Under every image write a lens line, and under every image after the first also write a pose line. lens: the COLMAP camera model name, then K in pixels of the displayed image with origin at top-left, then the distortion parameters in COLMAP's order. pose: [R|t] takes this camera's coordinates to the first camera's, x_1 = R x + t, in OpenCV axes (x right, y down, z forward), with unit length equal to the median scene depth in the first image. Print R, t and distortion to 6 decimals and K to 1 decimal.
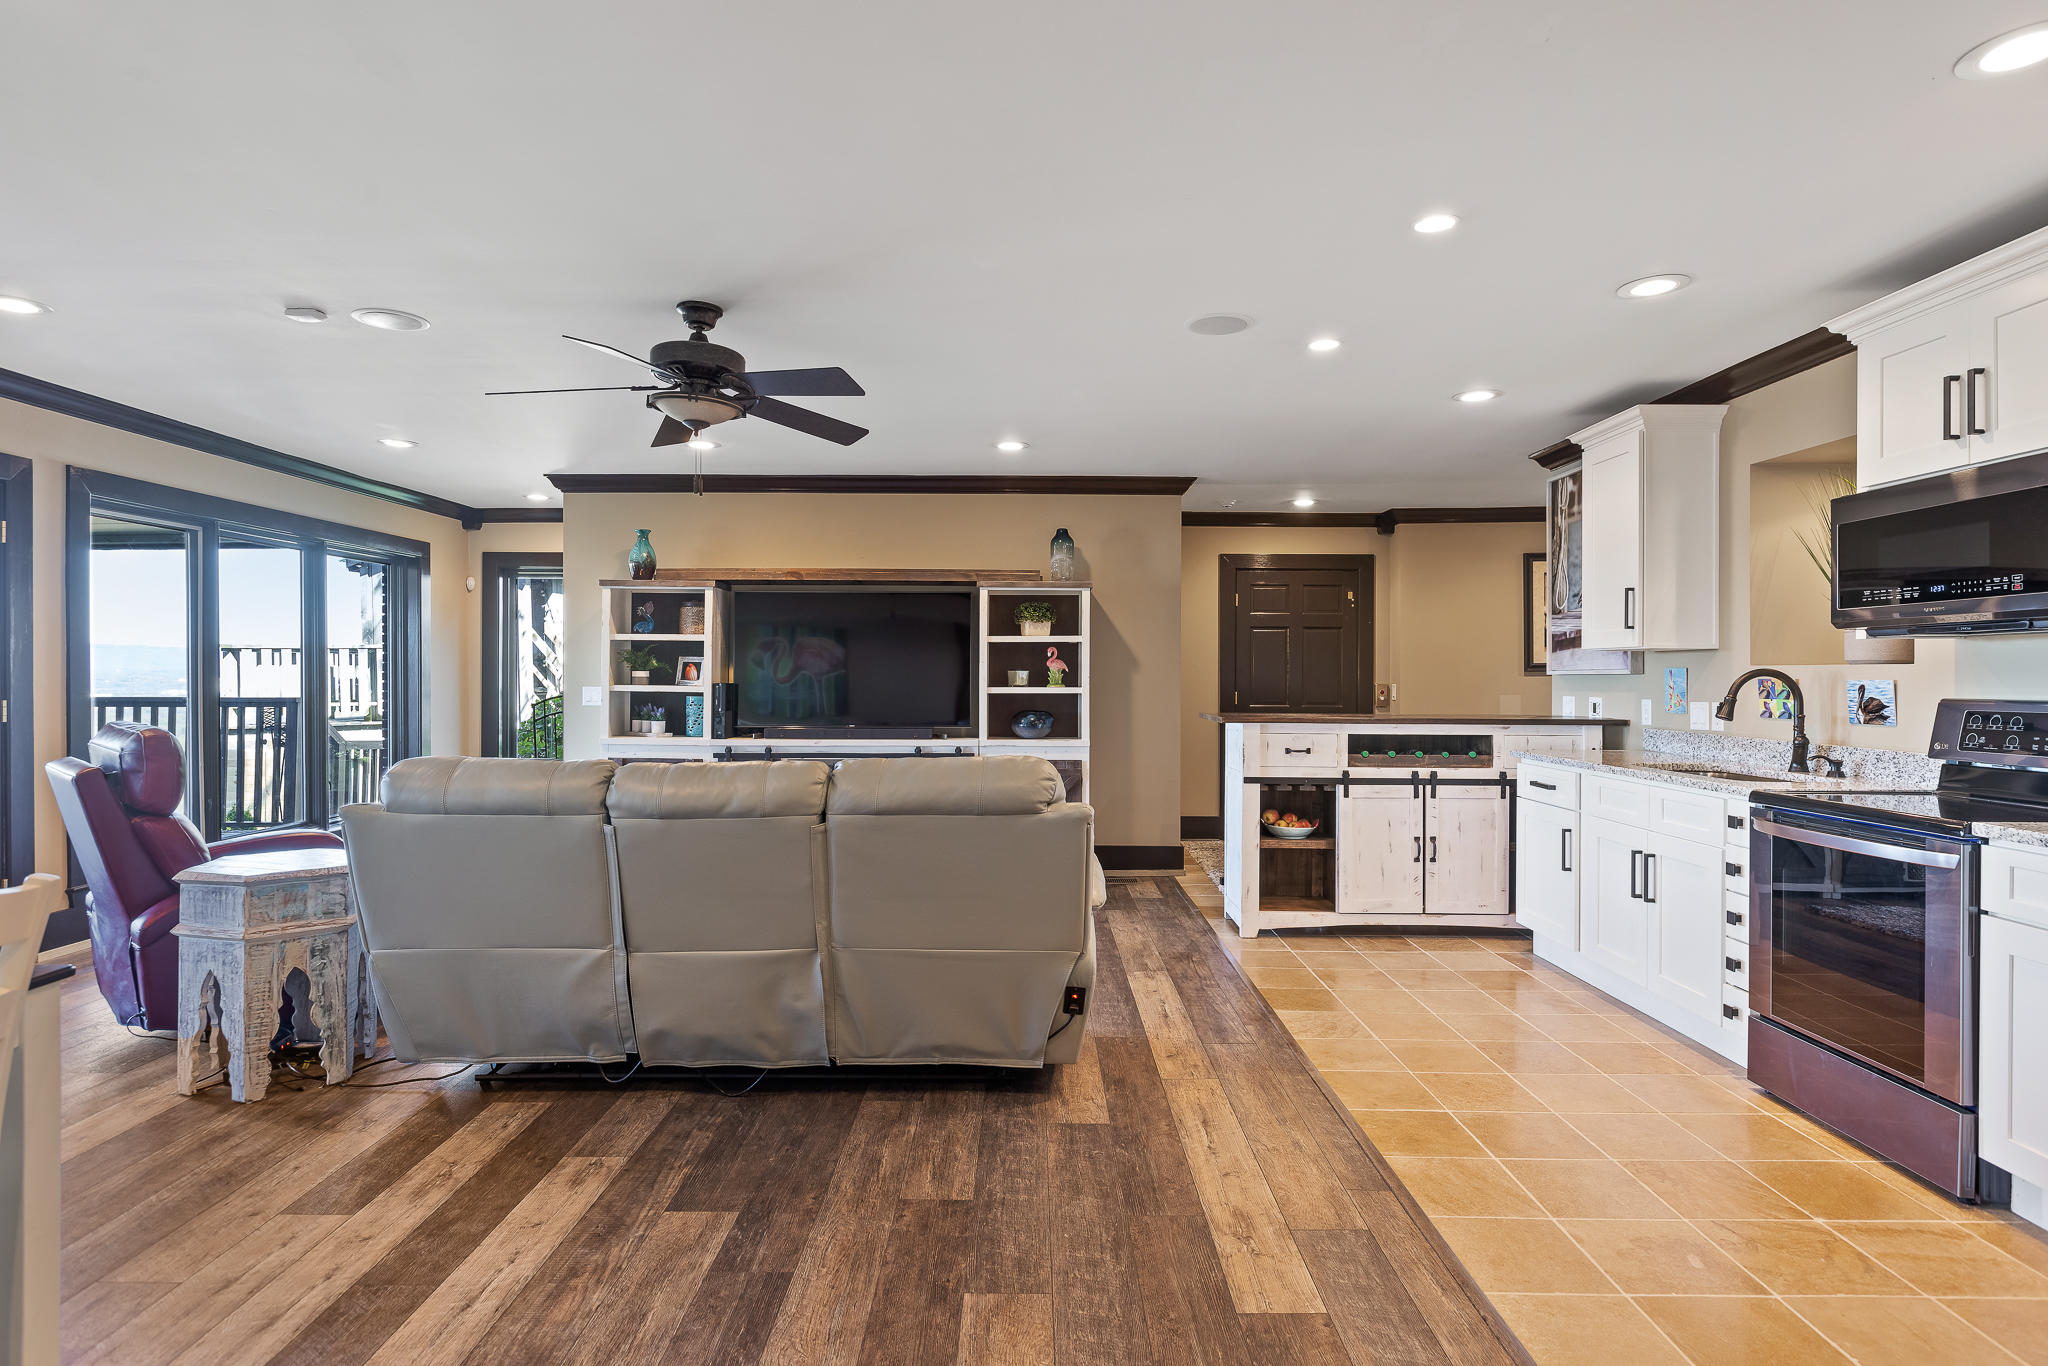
lens RADIAL K [[1092.3, 0, 1021.9], [0, 1092.3, 682.2], [0, 0, 1]] dist [0.000770, 0.002993]
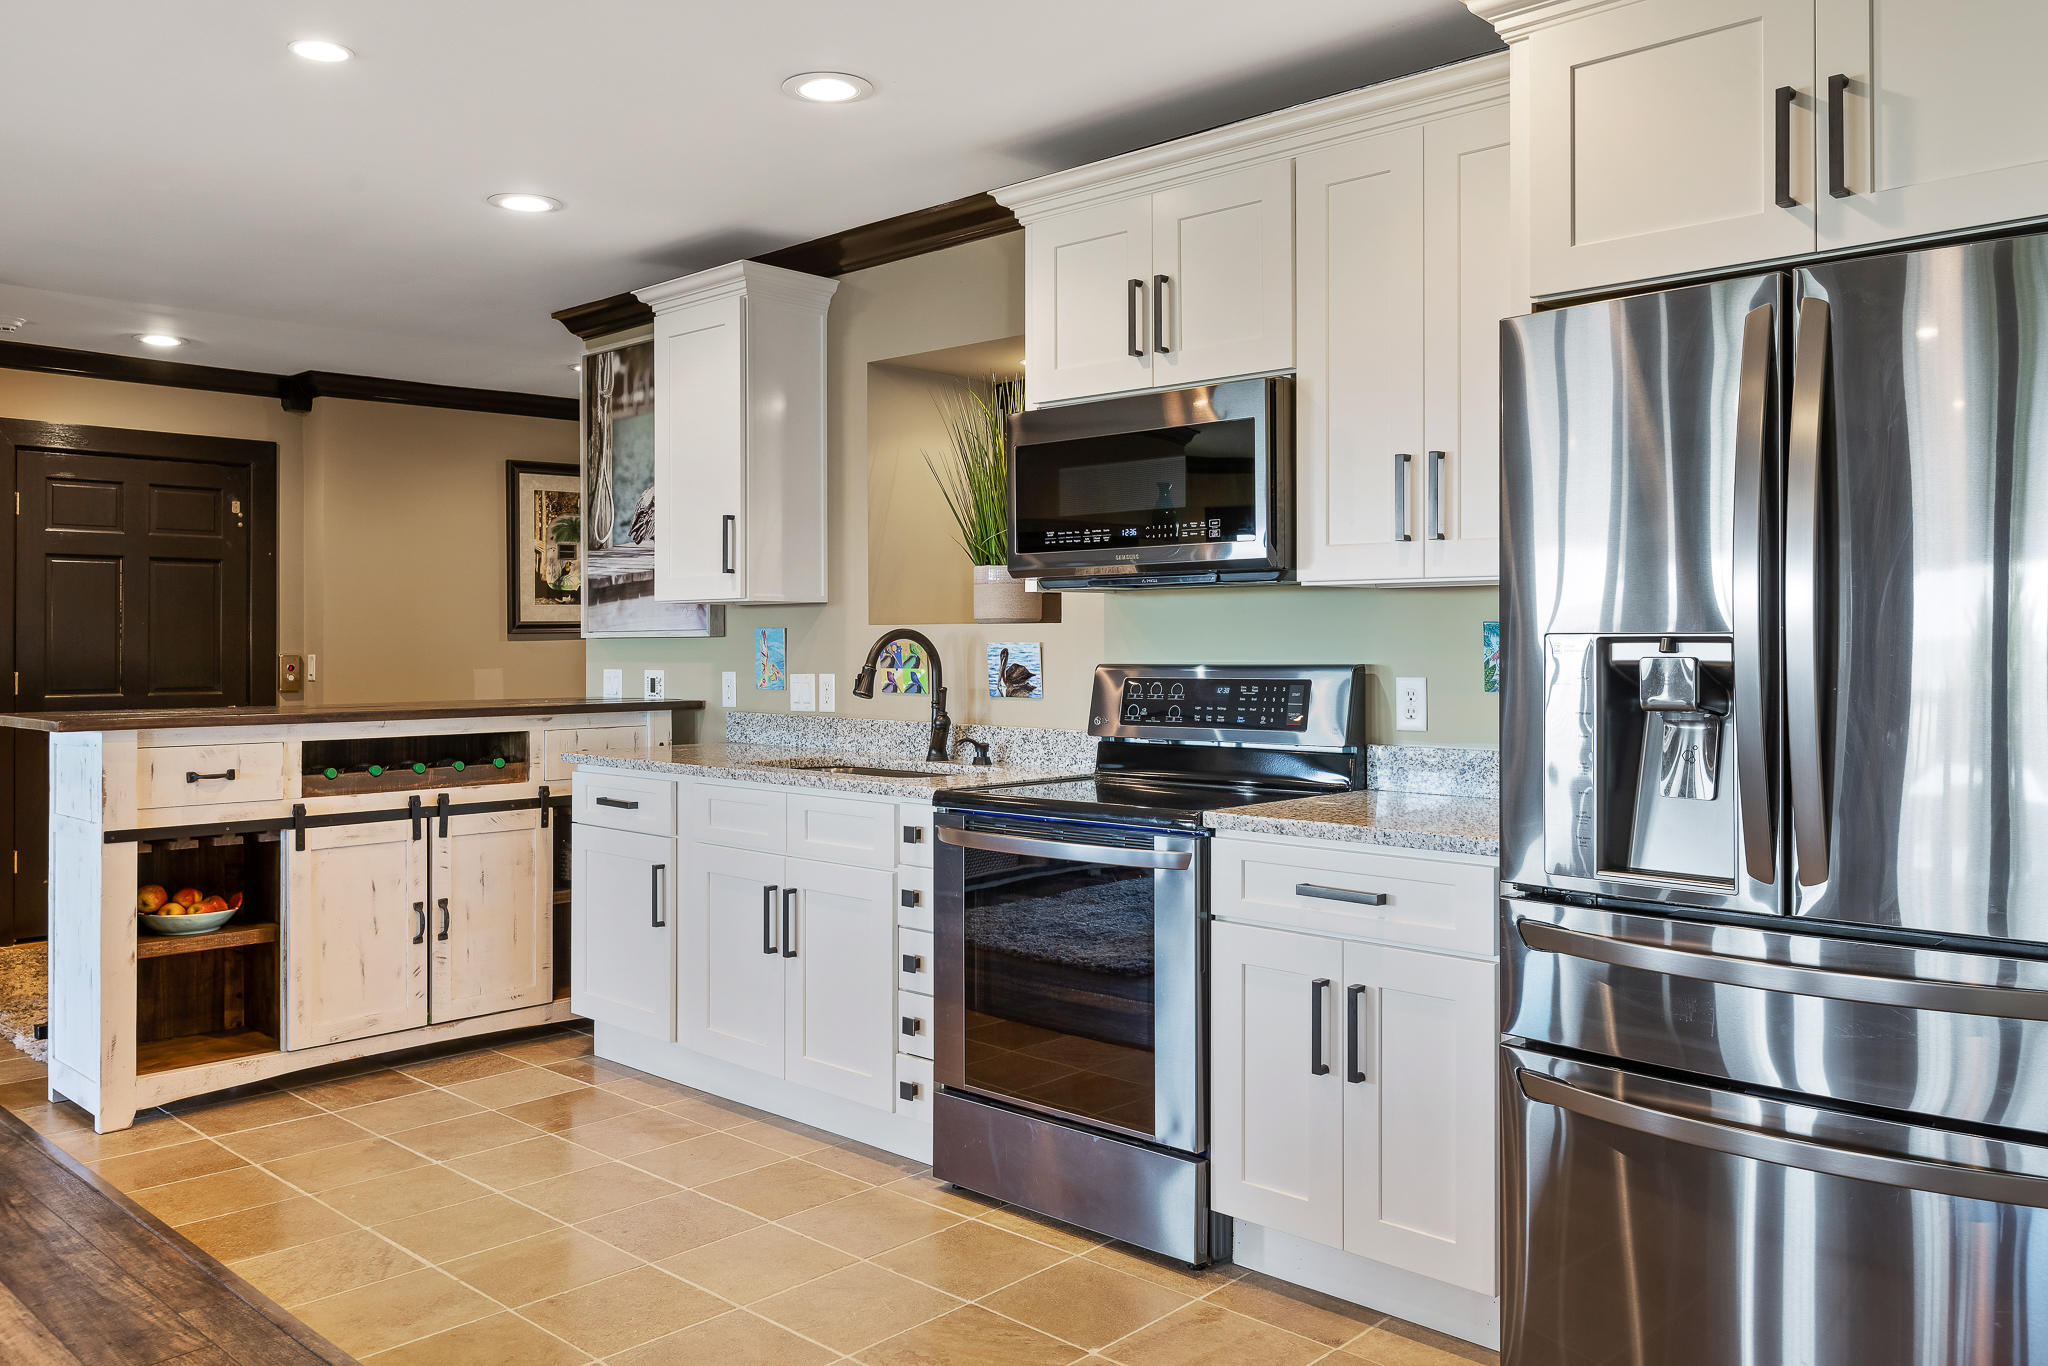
lens RADIAL K [[1573.8, 0, 1043.7], [0, 1573.8, 633.4], [0, 0, 1]] dist [0.009214, -0.012012]
pose [[0.680613, -0.002249, 0.732640, -0.057803], [0.009759, 0.999934, -0.005997, -0.001449], [-0.732578, 0.011232, 0.680590, 0.161472]]
